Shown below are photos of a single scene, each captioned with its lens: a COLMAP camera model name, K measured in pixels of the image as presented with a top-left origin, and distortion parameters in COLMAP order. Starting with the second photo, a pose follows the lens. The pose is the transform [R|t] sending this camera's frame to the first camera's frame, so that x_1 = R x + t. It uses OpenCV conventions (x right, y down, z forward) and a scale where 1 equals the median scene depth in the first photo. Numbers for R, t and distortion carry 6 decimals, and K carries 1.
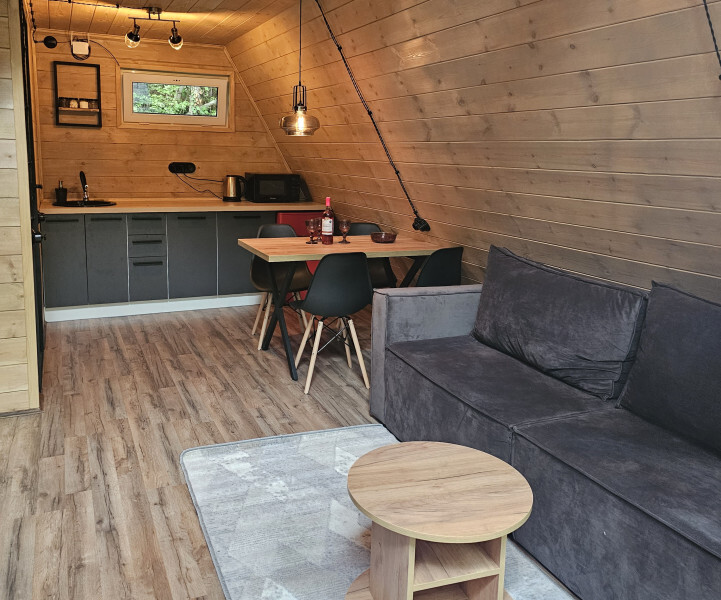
lens RADIAL K [[697.4, 0, 356.3], [0, 697.4, 303.2], [0, 0, 1]] dist [0.094098, 0.000000]
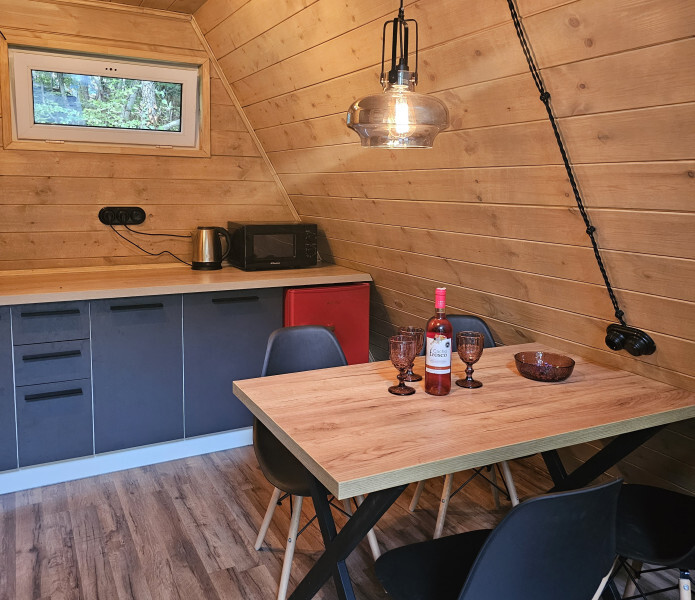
lens RADIAL K [[656.7, 0, 351.5], [0, 656.7, 305.4], [0, 0, 1]] dist [0.063152, 0.000000]
pose [[0.998032, -0.017683, 0.060167, -0.091300], [0.019756, 0.999226, -0.034025, -0.096341], [-0.059519, 0.035147, 0.997608, 0.443460]]
